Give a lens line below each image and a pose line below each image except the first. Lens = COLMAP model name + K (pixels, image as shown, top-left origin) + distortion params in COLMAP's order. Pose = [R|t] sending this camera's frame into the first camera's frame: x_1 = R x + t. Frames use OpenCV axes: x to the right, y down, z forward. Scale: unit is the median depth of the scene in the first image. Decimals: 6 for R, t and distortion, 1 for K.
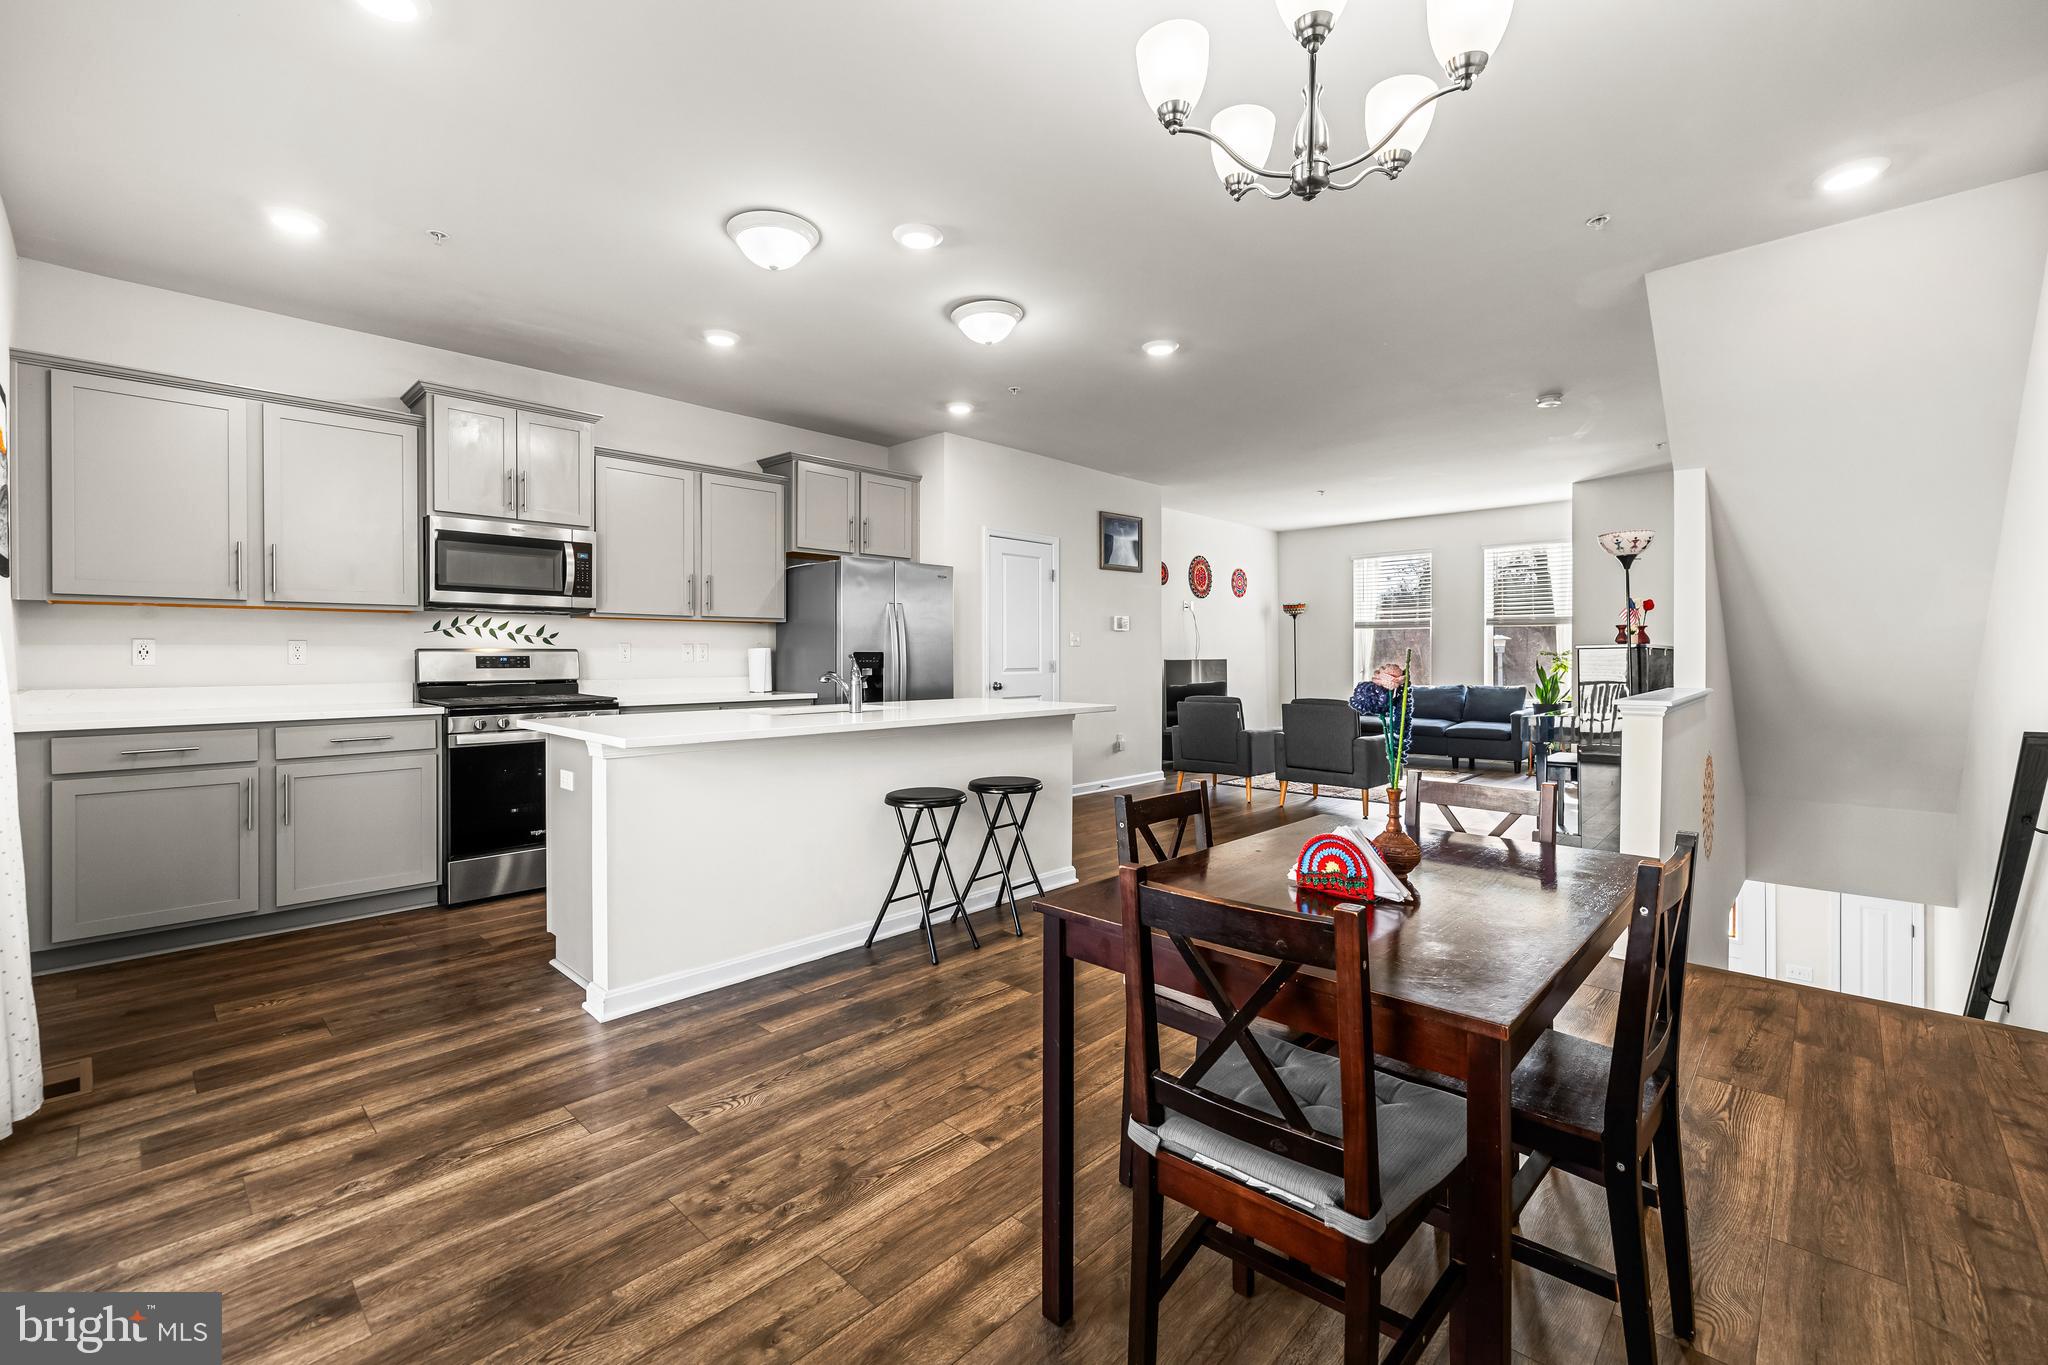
lens RADIAL K [[867.4, 0, 1033.7], [0, 867.4, 663.5], [0, 0, 1]] dist [0.007502, -0.001849]
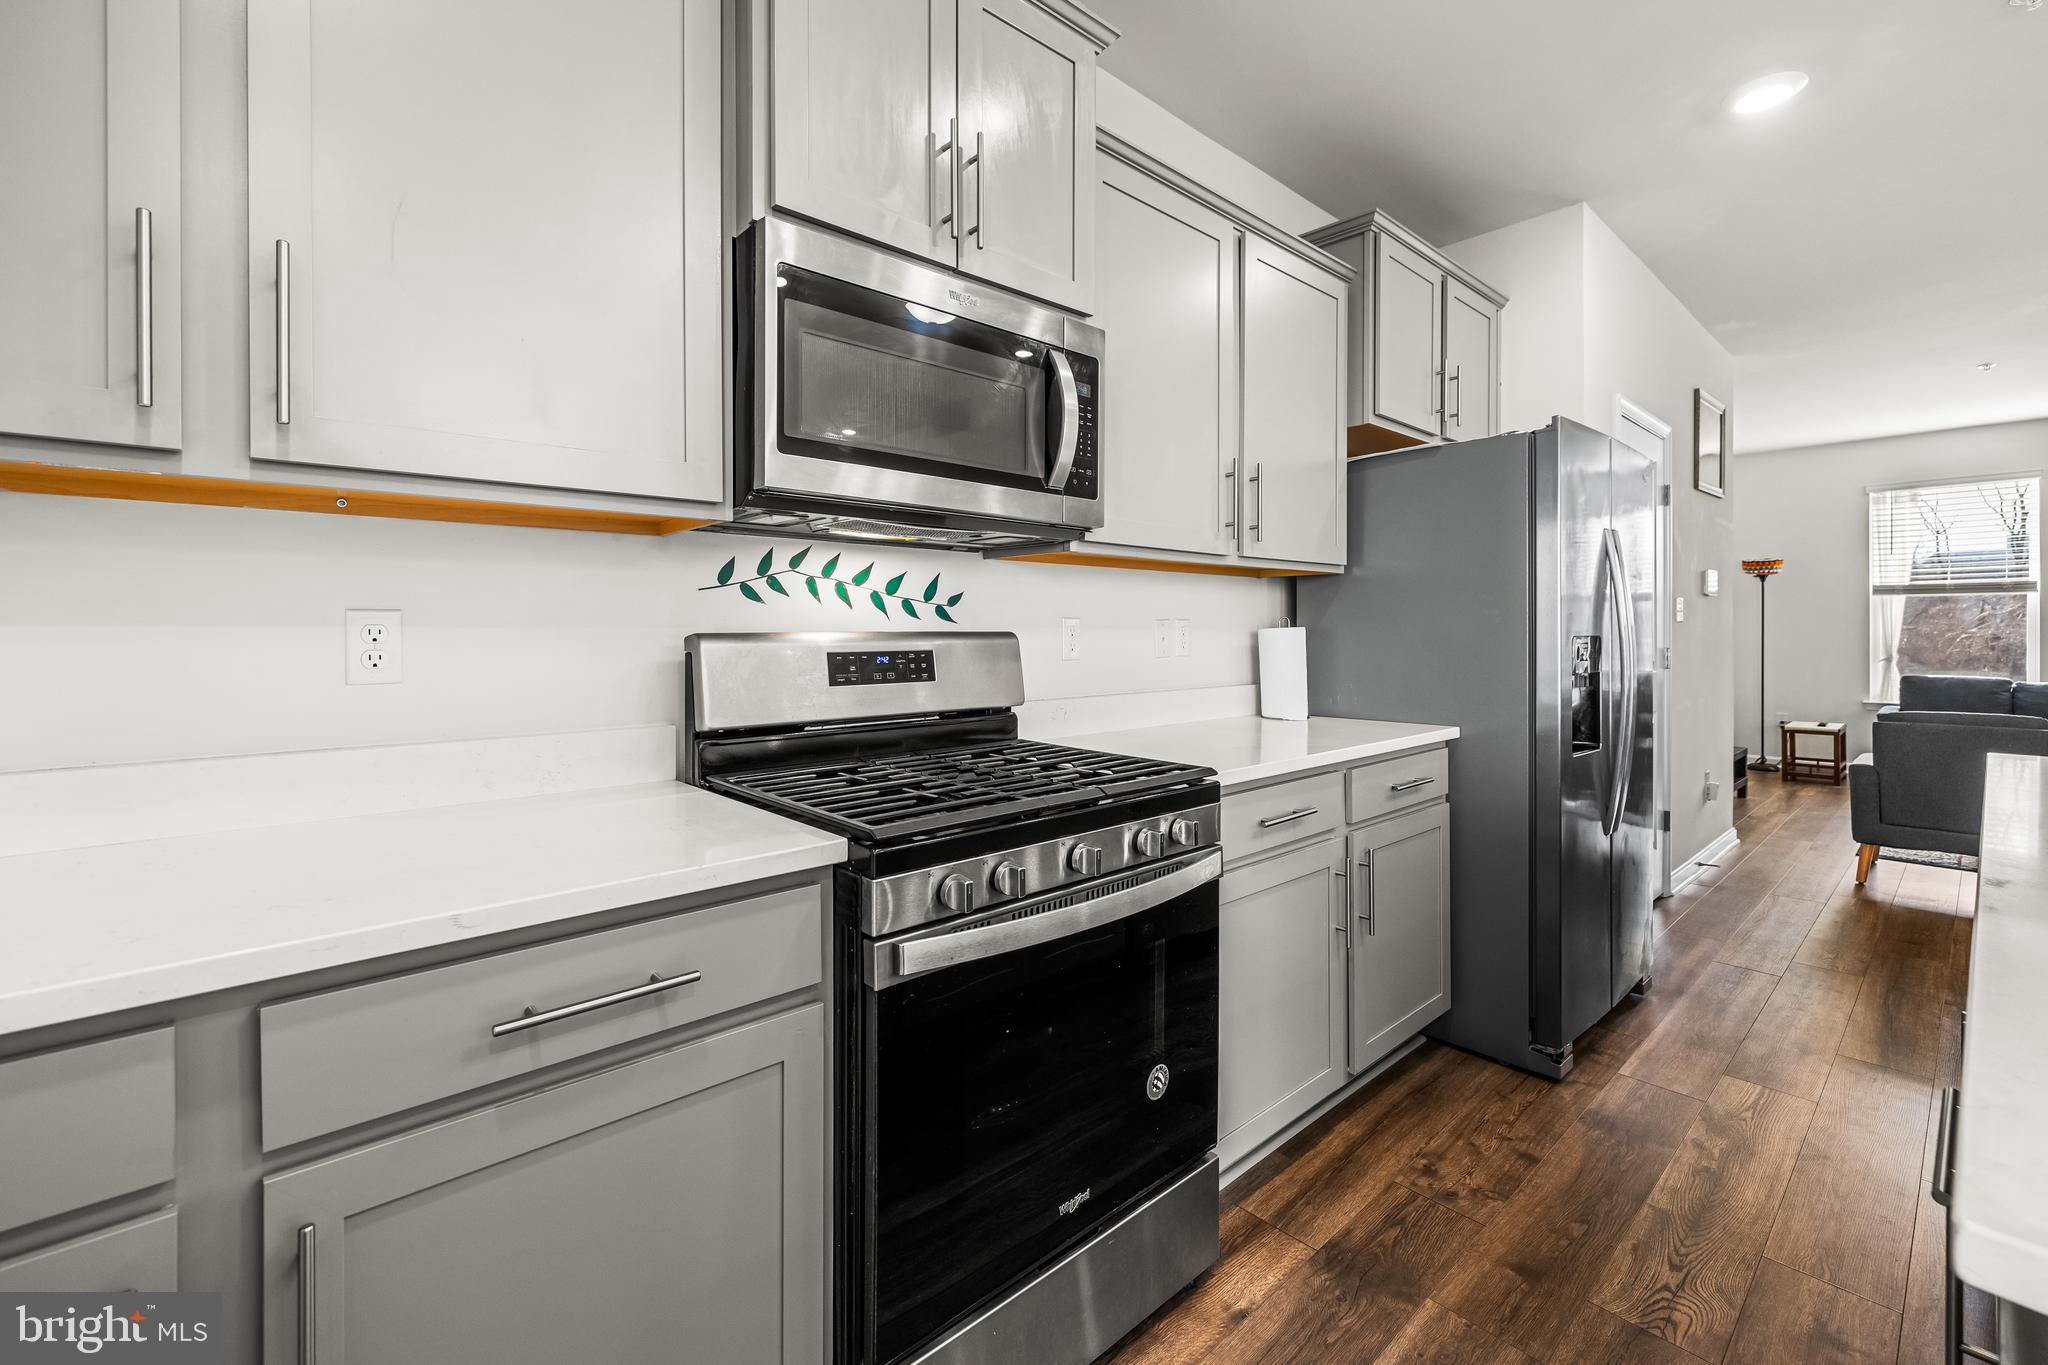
lens RADIAL K [[867.4, 0, 1025.8], [0, 867.4, 634.5], [0, 0, 1]] dist [0.007502, -0.001849]
pose [[0.997203, 0.000069, -0.074743, -0.522095], [-0.000454, 0.999987, -0.005145, -0.014257], [0.074741, 0.005164, 0.997190, 0.627184]]
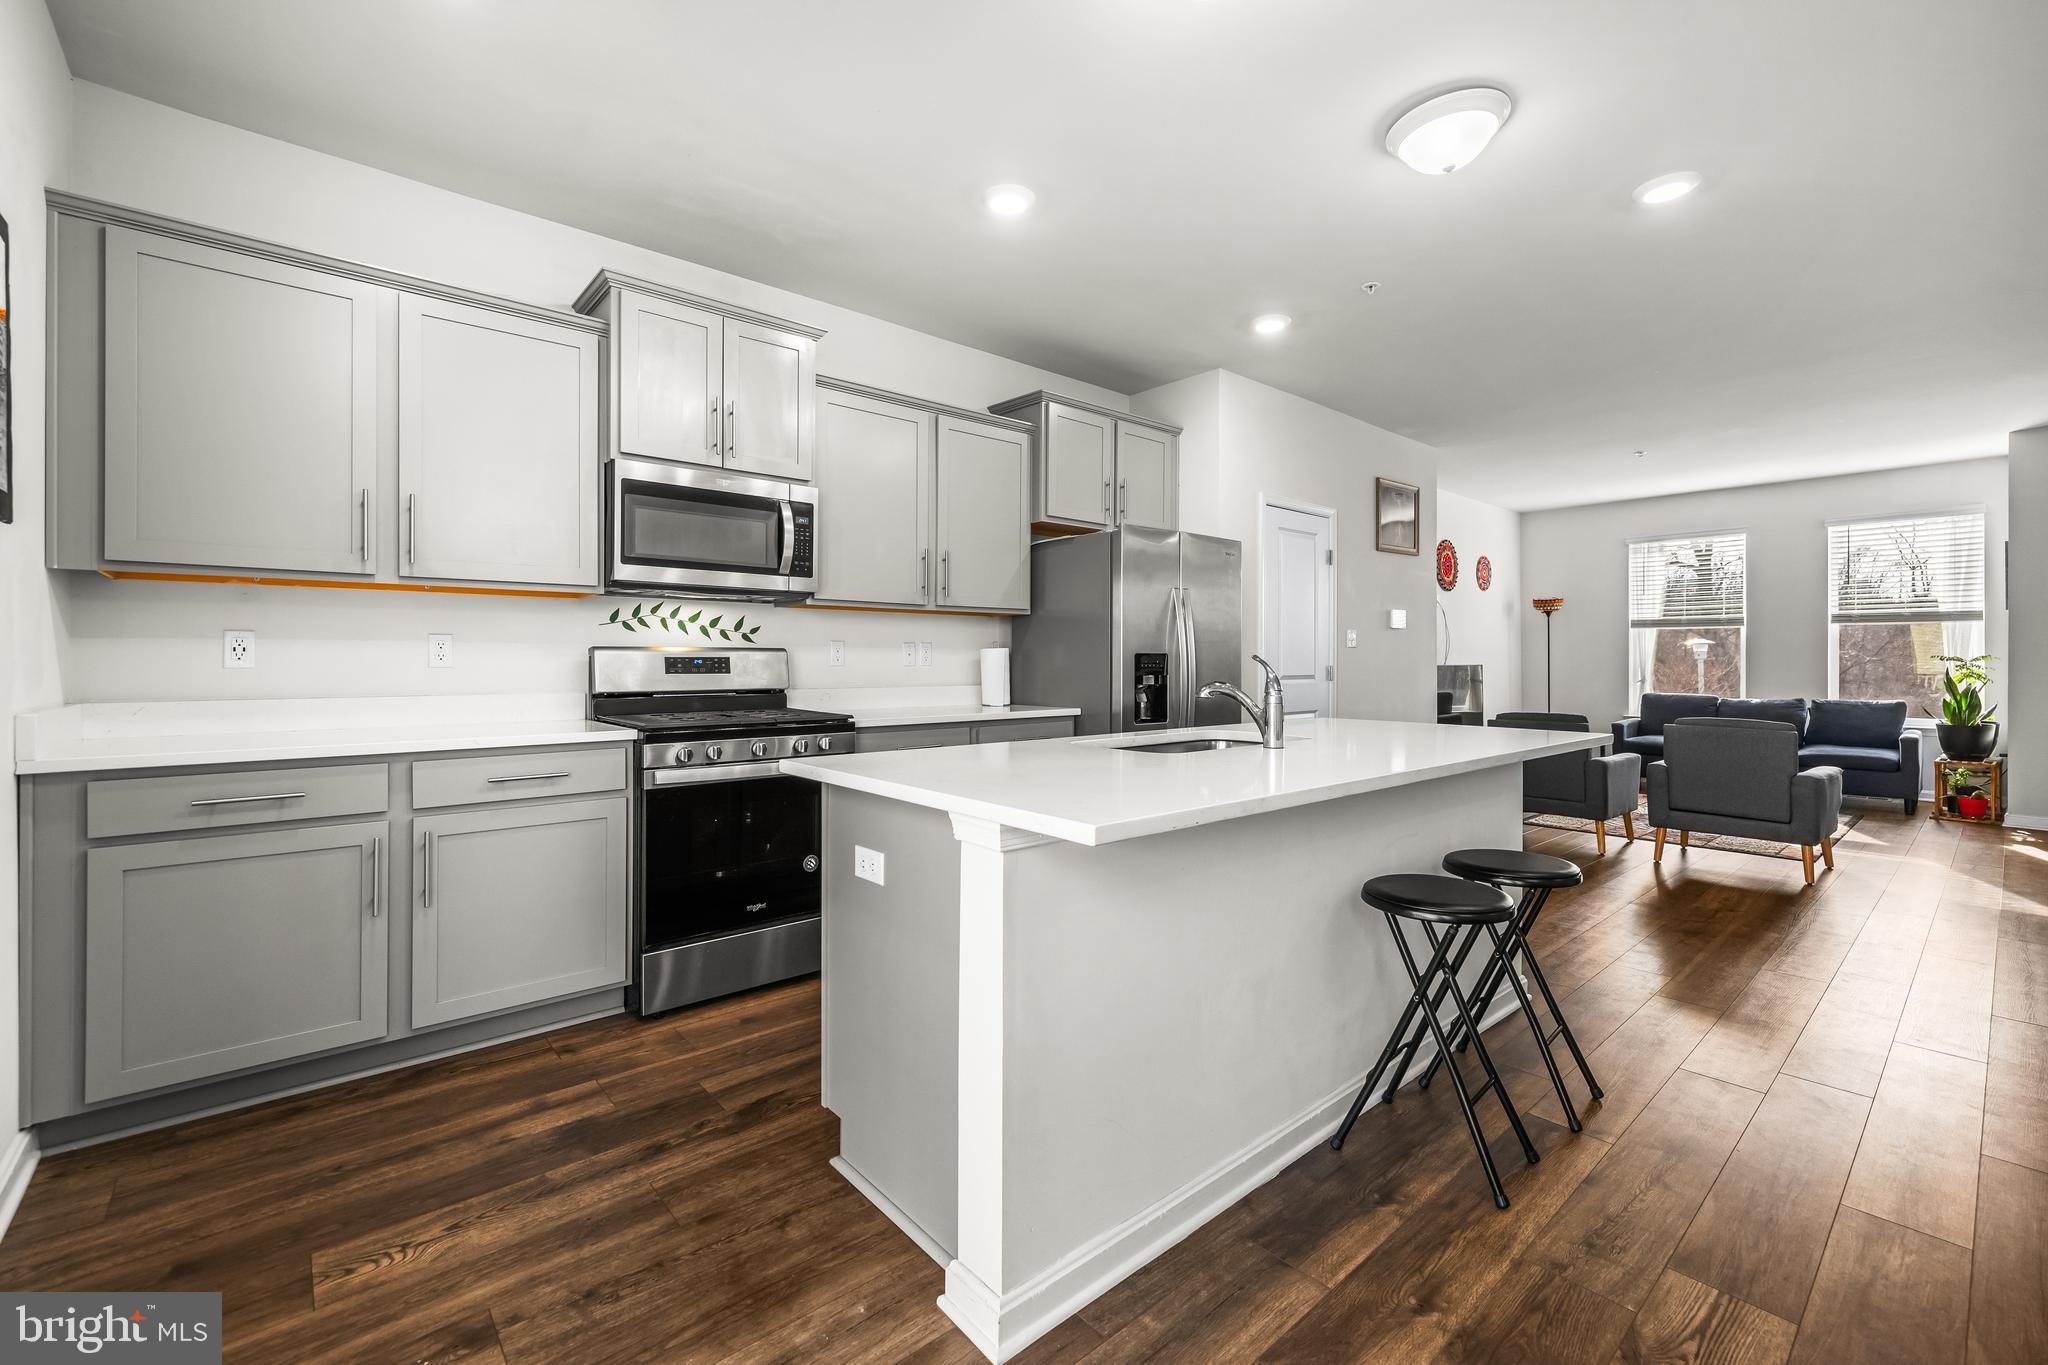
lens RADIAL K [[867.4, 0, 1031.6], [0, 867.4, 663.2], [0, 0, 1]] dist [0.007502, -0.001849]
pose [[0.995734, 0.003295, -0.092207, -0.262655], [-0.003880, 0.999973, -0.006165, -0.000008], [0.092184, 0.006497, 0.995721, 0.295847]]
